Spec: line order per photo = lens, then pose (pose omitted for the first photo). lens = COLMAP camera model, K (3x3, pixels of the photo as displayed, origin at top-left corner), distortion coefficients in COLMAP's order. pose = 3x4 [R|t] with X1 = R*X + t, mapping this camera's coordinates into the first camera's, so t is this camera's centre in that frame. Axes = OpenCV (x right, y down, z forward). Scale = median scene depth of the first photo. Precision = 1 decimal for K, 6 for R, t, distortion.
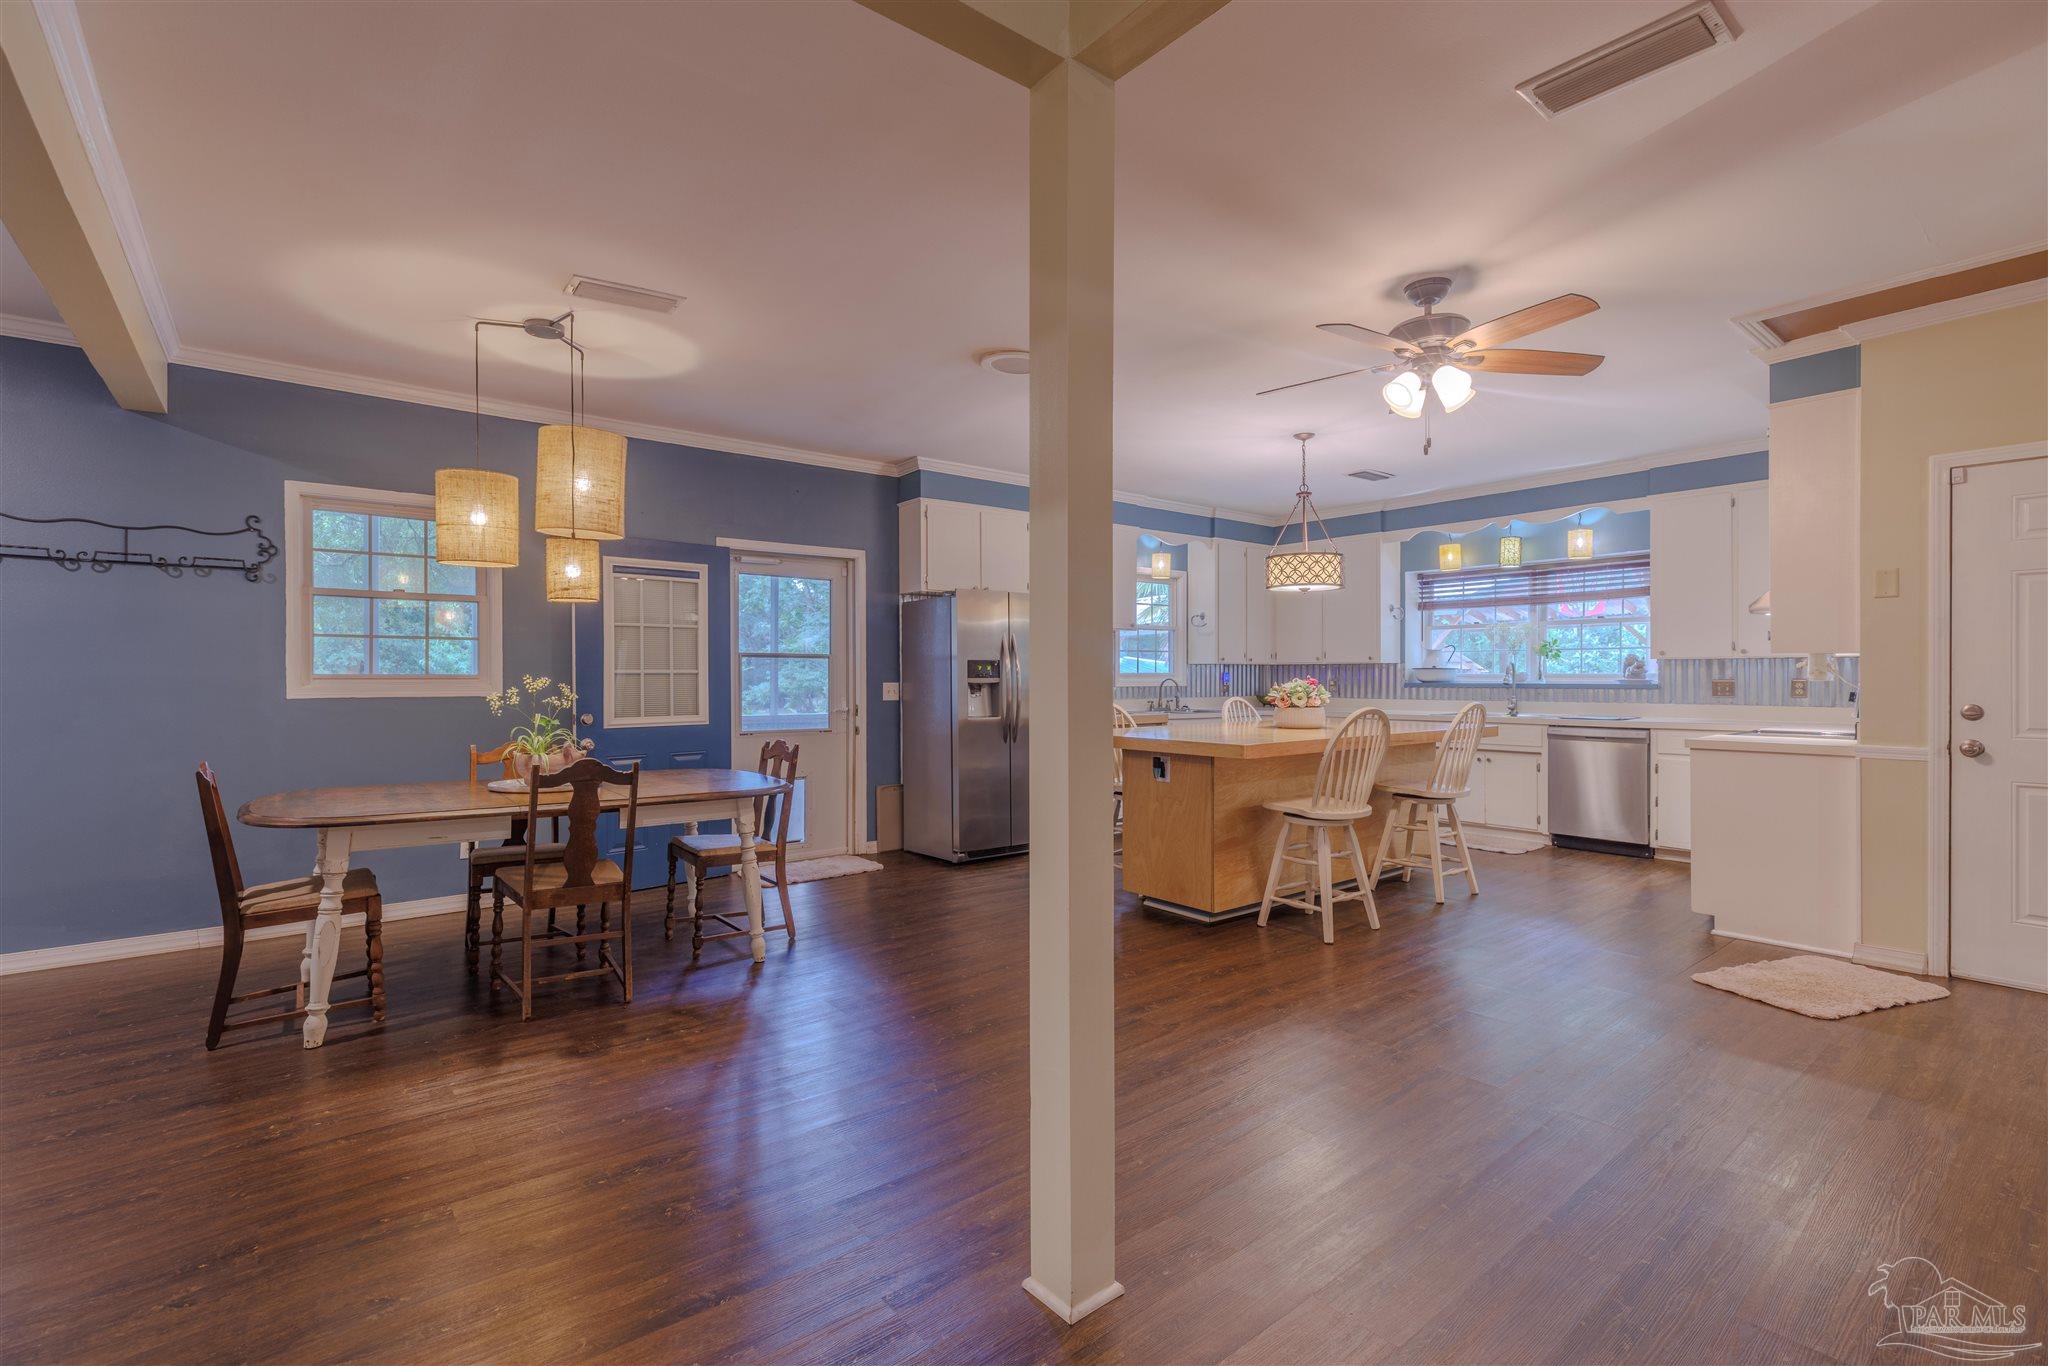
lens RADIAL K [[918.8, 0, 1022.6], [0, 918.8, 676.6], [0, 0, 1]] dist [0.008883, -0.000370]
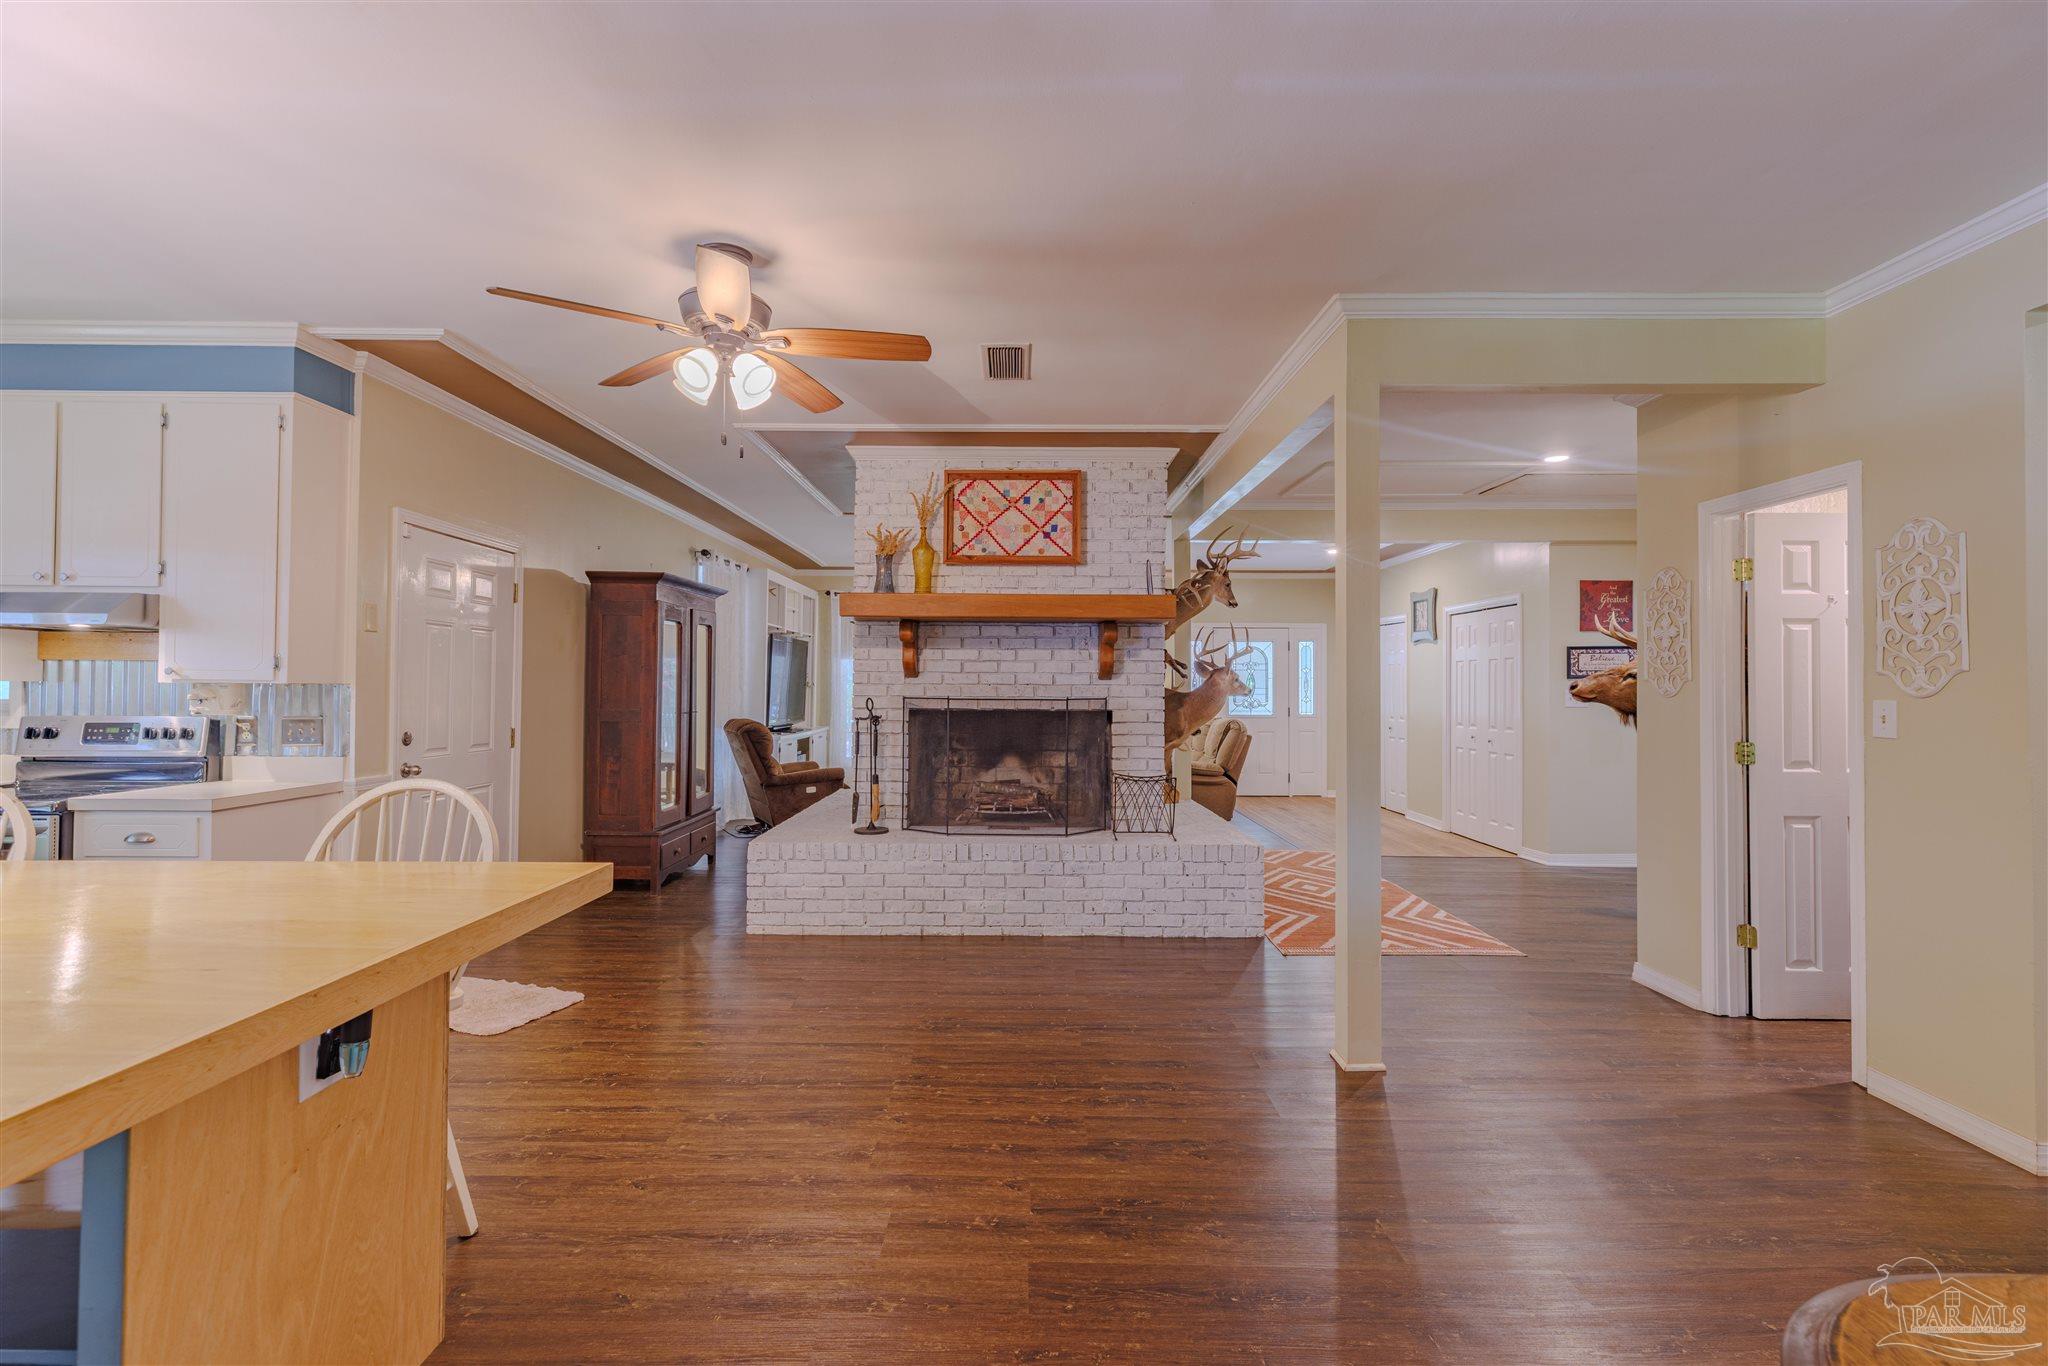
lens RADIAL K [[913.9, 0, 1014.3], [0, 913.9, 674.7], [0, 0, 1]] dist [0.004075, 0.000497]
pose [[-0.773247, 0.009040, 0.634040, -0.178200], [-0.001797, 0.999863, -0.016448, -0.014966], [-0.634102, -0.013857, -0.773125, 0.895224]]
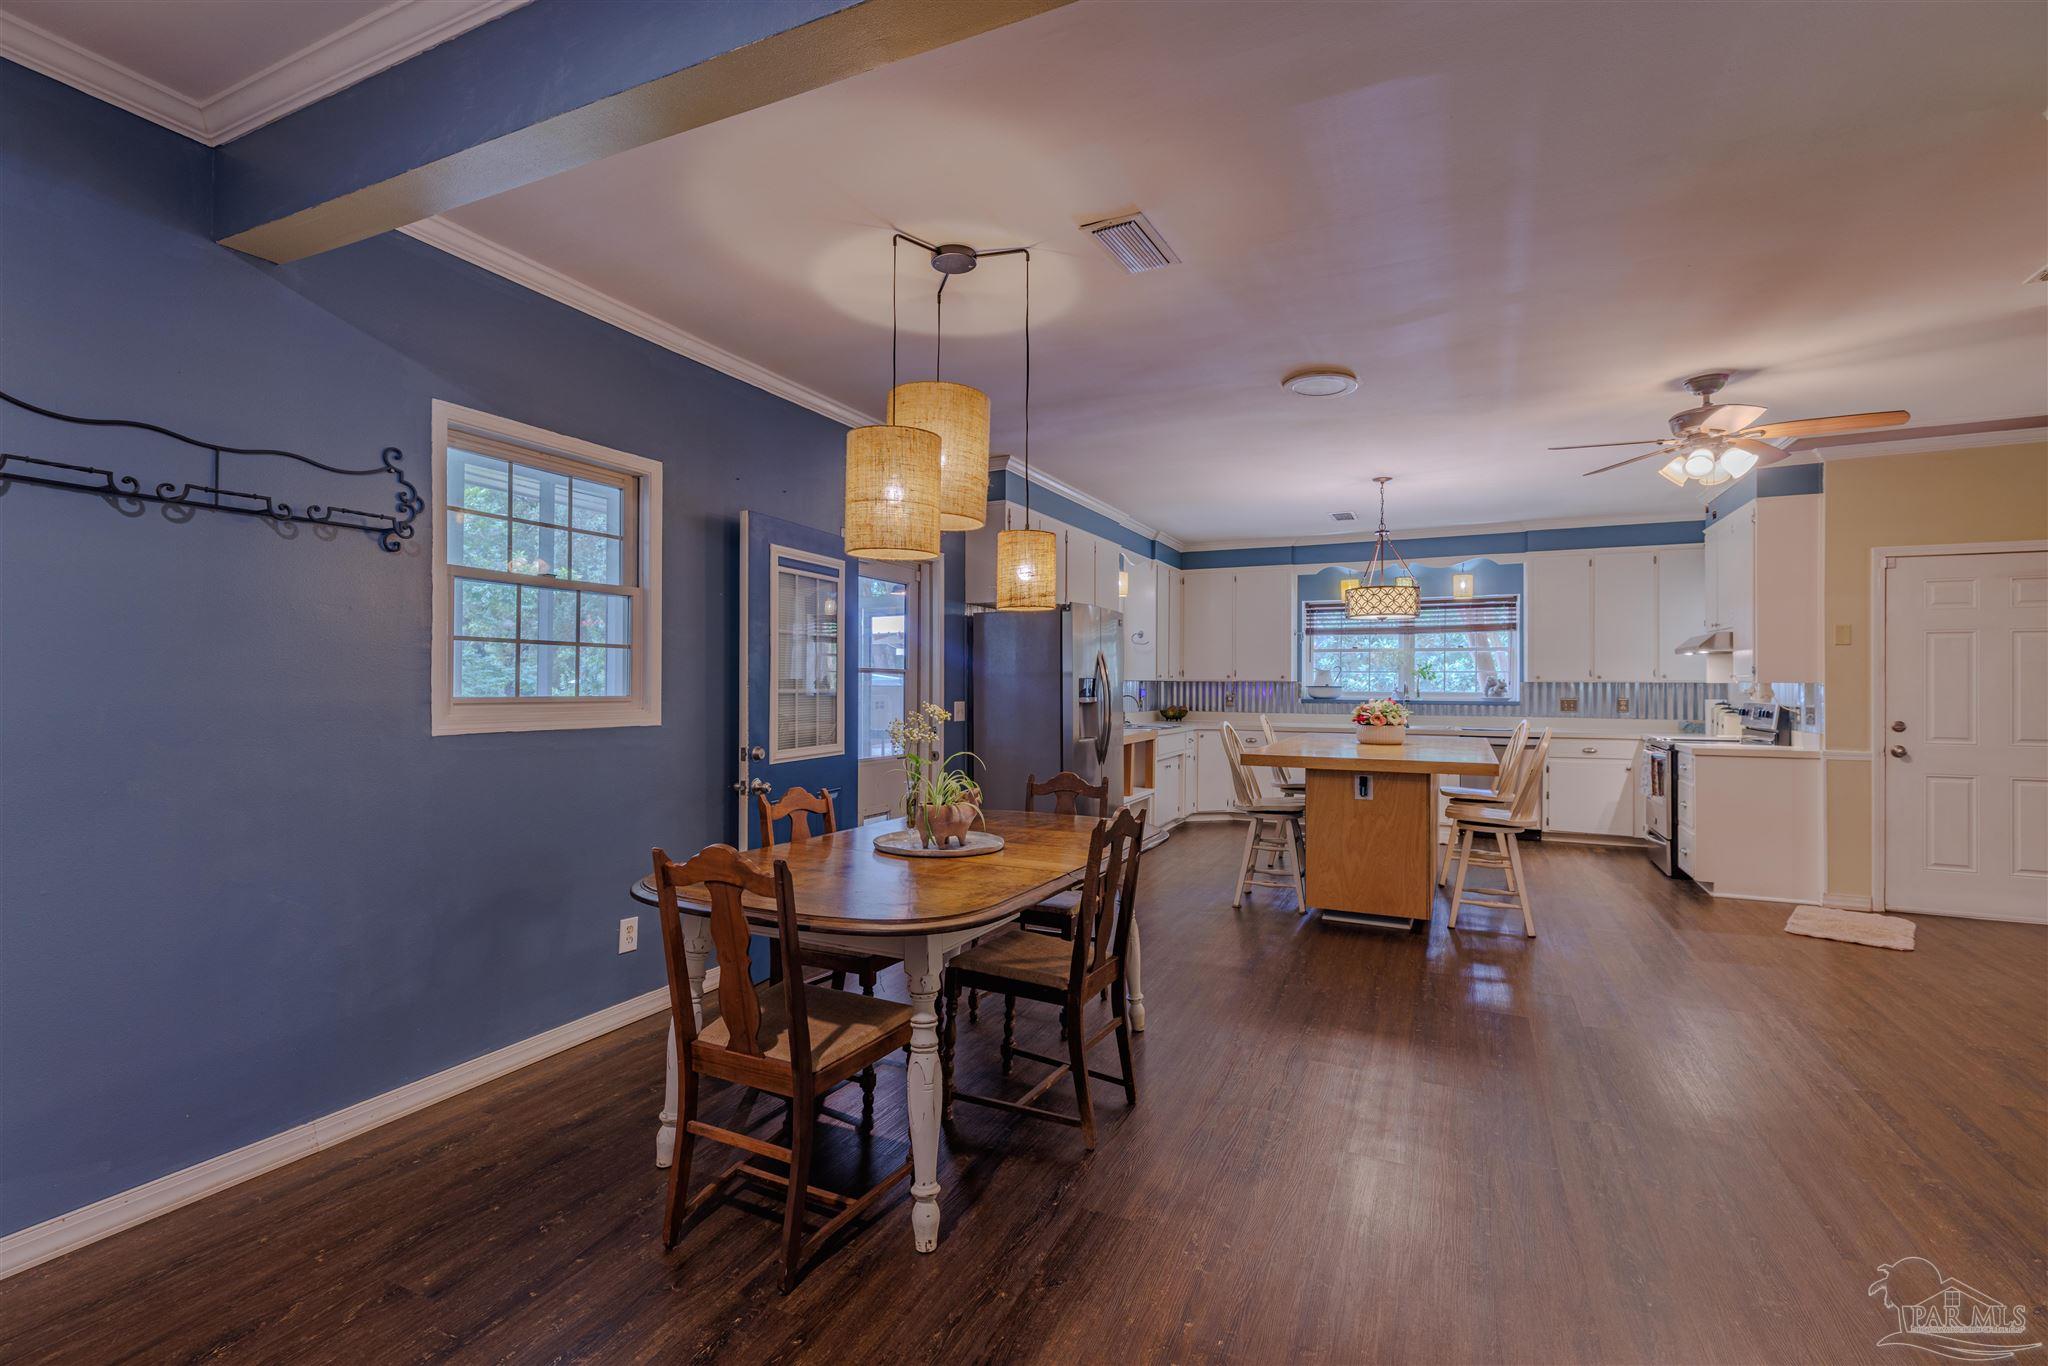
lens RADIAL K [[918.8, 0, 1022.6], [0, 918.8, 676.6], [0, 0, 1]] dist [0.008883, -0.000370]
pose [[0.901874, 0.010027, 0.431883, -0.534361], [-0.006271, 0.999929, -0.010120, -0.010210], [-0.431954, 0.006419, 0.901873, 0.182347]]
